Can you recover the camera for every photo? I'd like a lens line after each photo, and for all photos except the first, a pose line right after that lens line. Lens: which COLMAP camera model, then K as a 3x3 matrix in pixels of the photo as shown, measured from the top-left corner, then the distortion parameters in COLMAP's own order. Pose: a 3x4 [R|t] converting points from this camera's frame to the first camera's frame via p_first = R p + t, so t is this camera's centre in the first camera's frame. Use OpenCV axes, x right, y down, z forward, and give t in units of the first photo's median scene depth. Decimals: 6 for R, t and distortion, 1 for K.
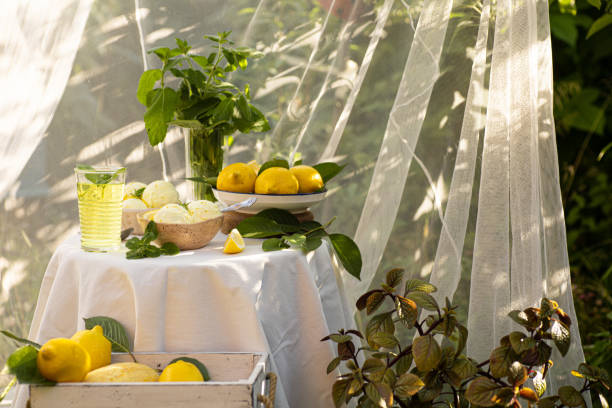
lens RADIAL K [[1651.8, 0, 306.0], [0, 1651.8, 204.0], [0, 0, 1]] dist [0.103485, -0.113477]
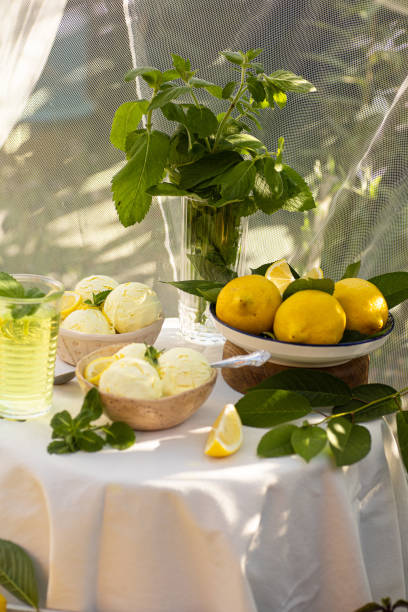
lens RADIAL K [[1651.8, 0, 204.0], [0, 1651.8, 306.0], [0, 0, 1]] dist [0.103485, -0.113477]
pose [[0.987323, 0.090438, -0.130440, 0.023615], [-0.062817, 0.977339, 0.202143, -0.141220], [0.145766, -0.191387, 0.970630, 0.399268]]
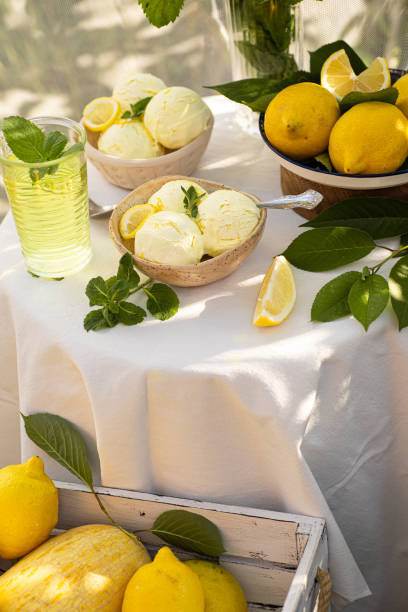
lens RADIAL K [[1651.8, 0, 204.0], [0, 1651.8, 306.0], [0, 0, 1]] dist [0.103485, -0.113477]
pose [[0.973176, 0.068806, -0.219530, 0.053144], [0.054545, 0.858015, 0.510721, -0.248354], [0.223501, -0.508996, 0.831247, 0.514226]]
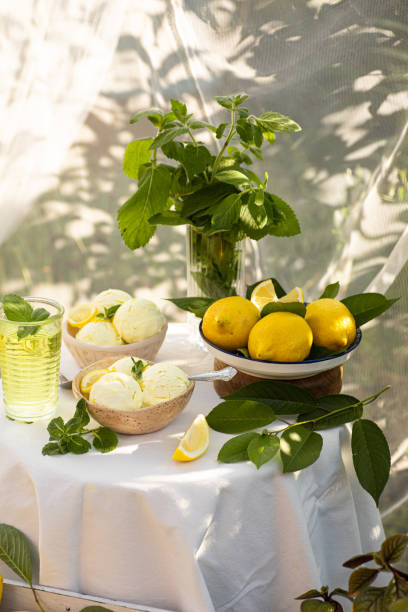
lens RADIAL K [[1651.8, 0, 204.0], [0, 1651.8, 306.0], [0, 0, 1]] dist [0.103485, -0.113477]
pose [[0.958313, 0.109258, -0.264006, 0.137987], [-0.037629, 0.964213, 0.262445, -0.212098], [0.283232, -0.241570, 0.928129, 0.342253]]
